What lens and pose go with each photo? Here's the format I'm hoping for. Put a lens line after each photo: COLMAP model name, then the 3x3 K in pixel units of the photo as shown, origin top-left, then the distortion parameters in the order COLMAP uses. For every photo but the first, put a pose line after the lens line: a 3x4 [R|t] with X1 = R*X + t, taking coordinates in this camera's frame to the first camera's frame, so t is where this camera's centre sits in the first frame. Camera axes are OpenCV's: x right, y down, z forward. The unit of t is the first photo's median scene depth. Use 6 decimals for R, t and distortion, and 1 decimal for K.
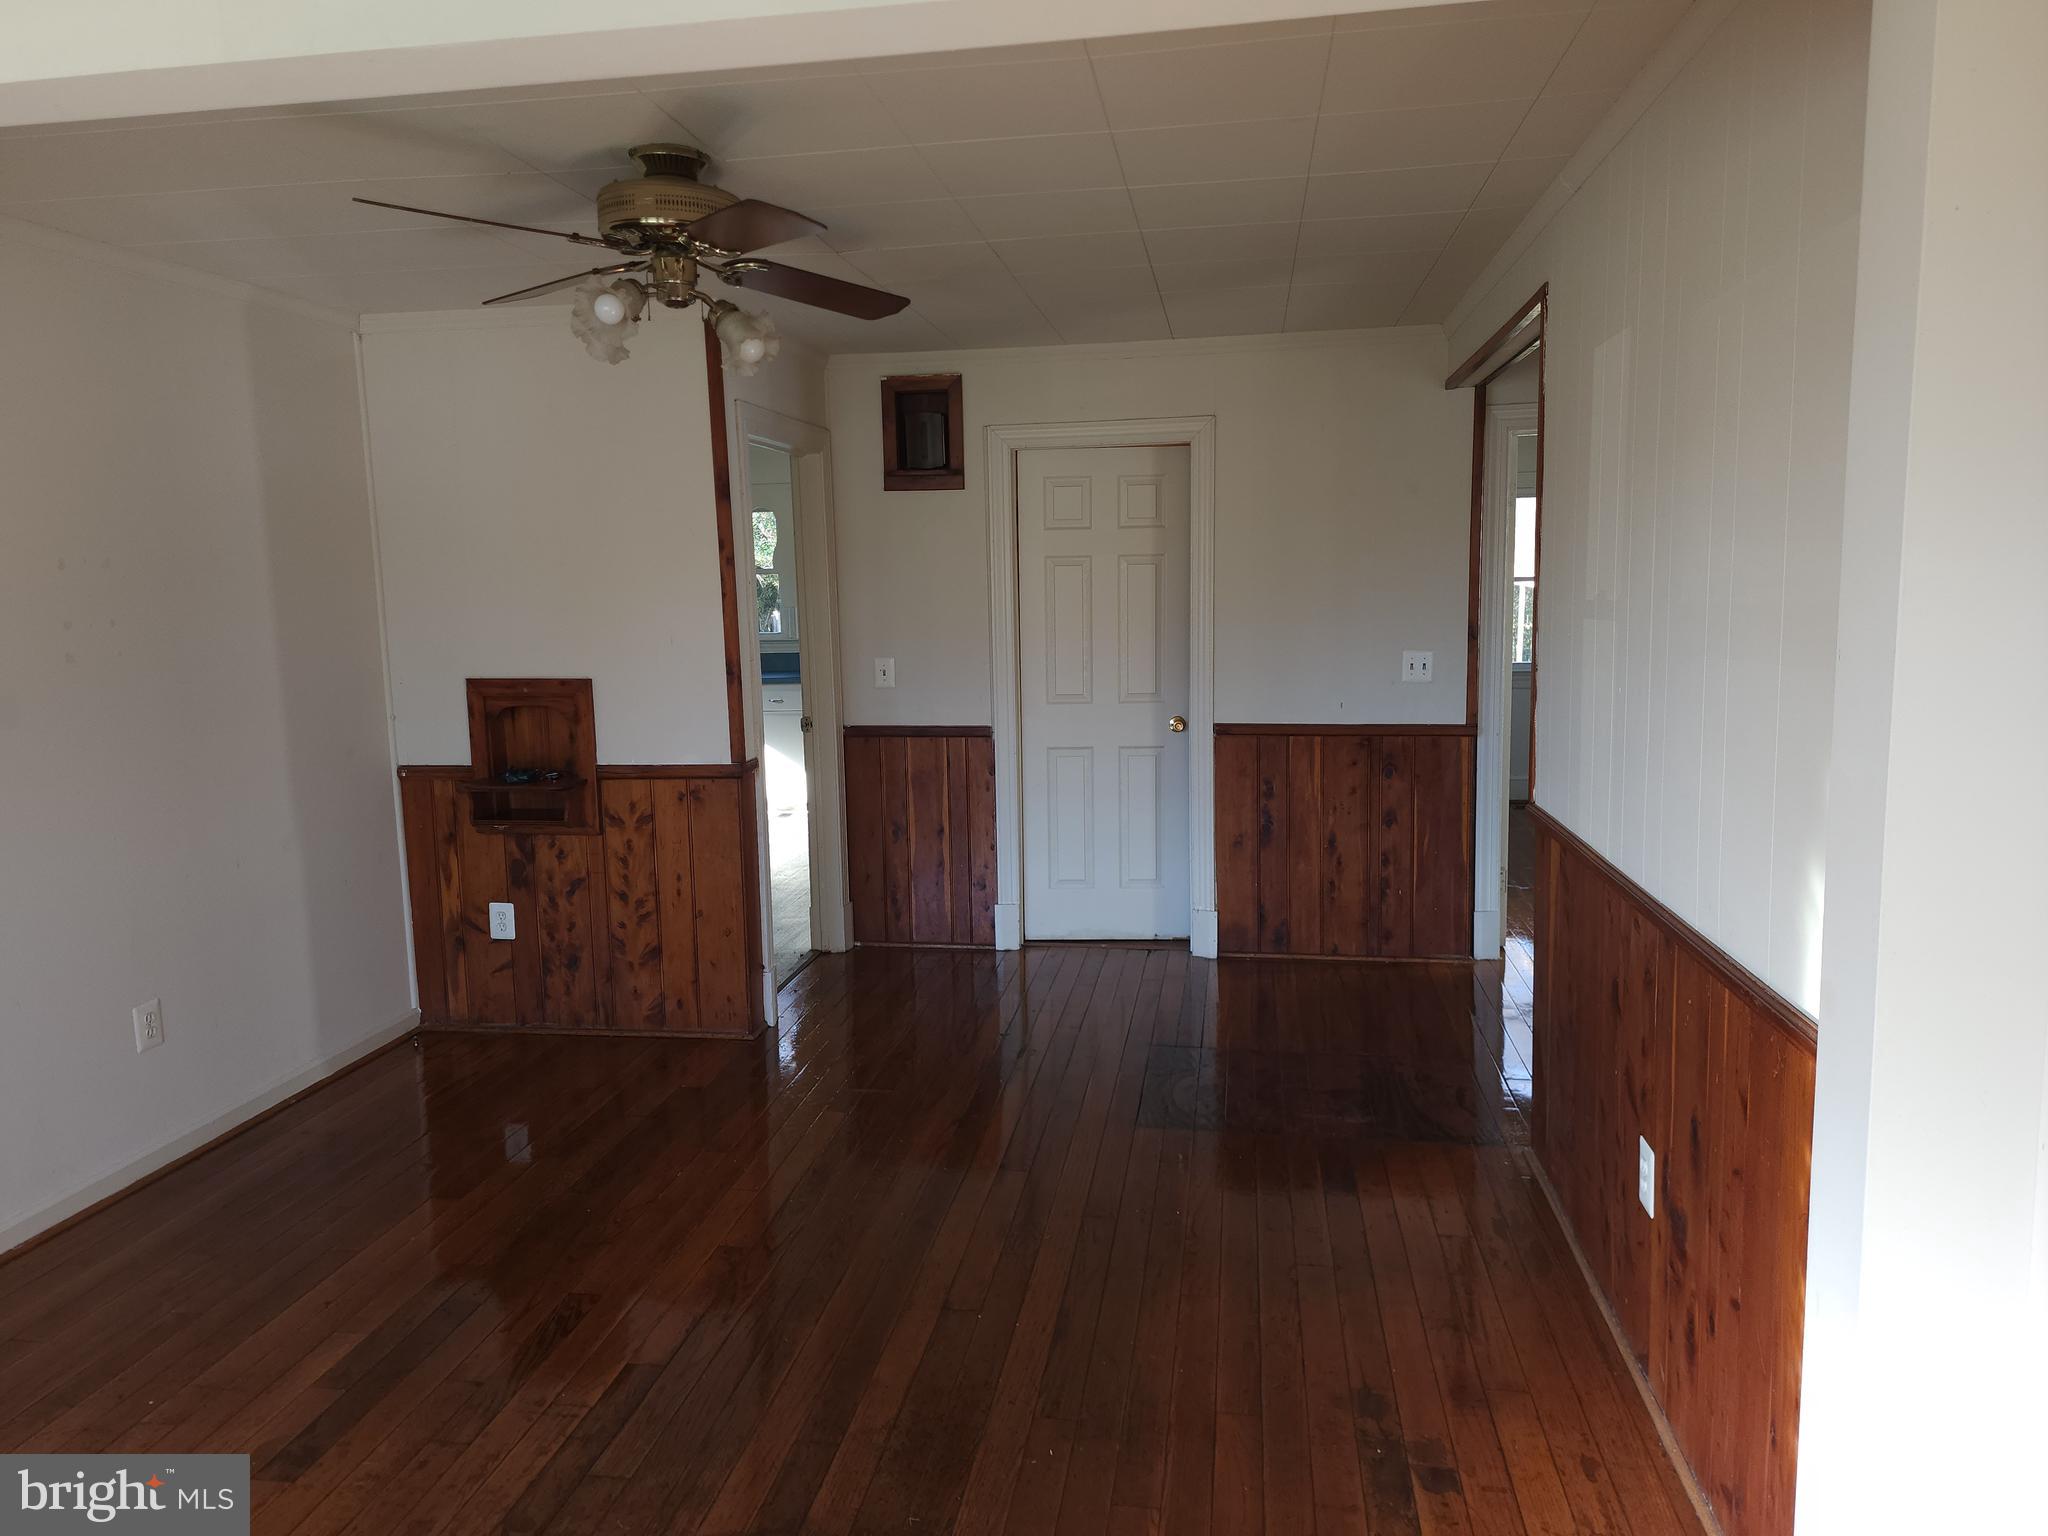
lens RADIAL K [[1375.0, 0, 1022.1], [0, 1375.0, 752.1], [0, 0, 1]] dist [0.067862, -0.065616]
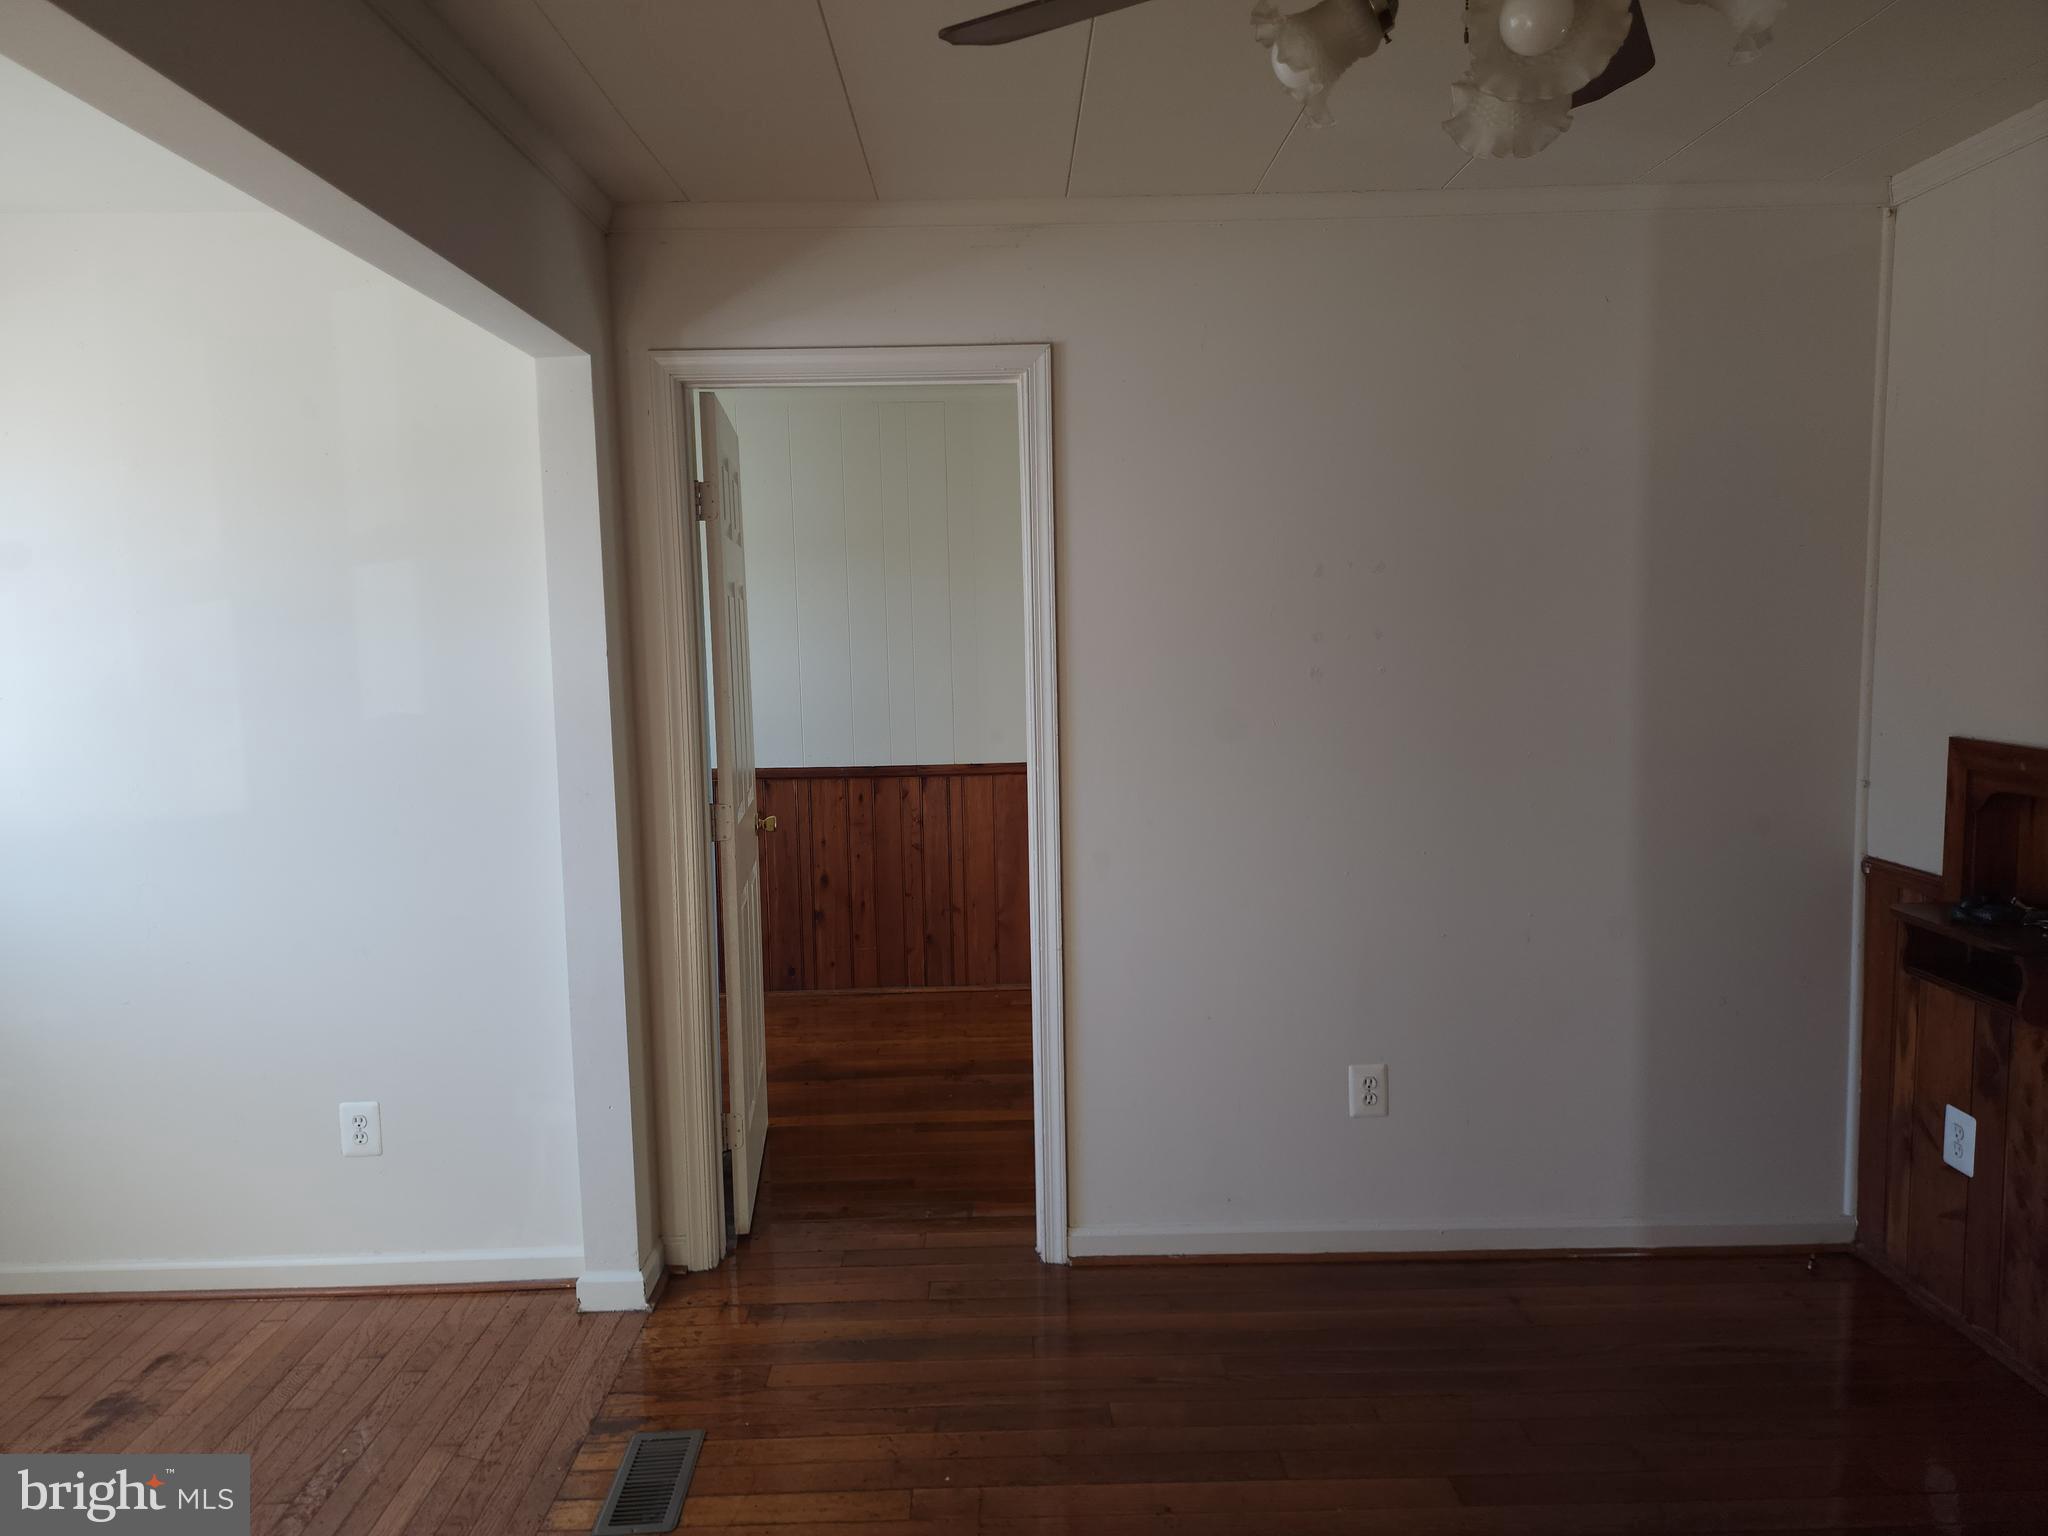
lens RADIAL K [[1375.0, 0, 1022.1], [0, 1375.0, 752.1], [0, 0, 1]] dist [0.067862, -0.065616]
pose [[0.168257, 0.117485, -0.978717, 0.133177], [-0.107251, 0.989160, 0.100300, -0.062995], [0.979891, 0.088092, 0.179034, 0.478746]]
